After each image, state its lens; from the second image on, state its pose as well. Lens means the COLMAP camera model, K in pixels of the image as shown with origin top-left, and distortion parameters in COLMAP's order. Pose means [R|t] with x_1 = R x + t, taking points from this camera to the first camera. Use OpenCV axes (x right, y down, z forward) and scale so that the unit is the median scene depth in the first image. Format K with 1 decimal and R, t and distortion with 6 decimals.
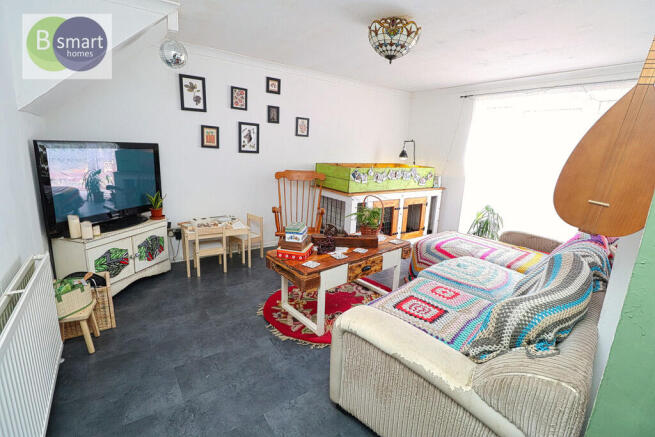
lens RADIAL K [[314.7, 0, 326.9], [0, 314.7, 219.4], [0, 0, 1]] dist [-0.015707, -0.002082]
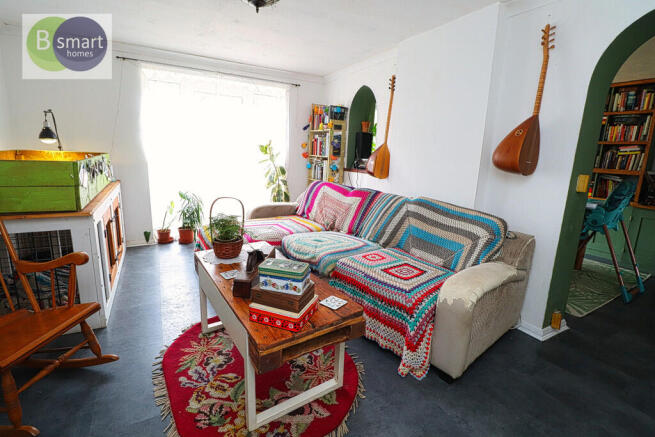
lens RADIAL K [[314.7, 0, 330.1], [0, 314.7, 216.2], [0, 0, 1]] dist [-0.015707, -0.002082]
pose [[0.065180, -0.244526, 0.967450, -0.661513], [0.185374, 0.955602, 0.229042, -0.192509], [-0.980504, 0.164411, 0.107615, 0.902145]]
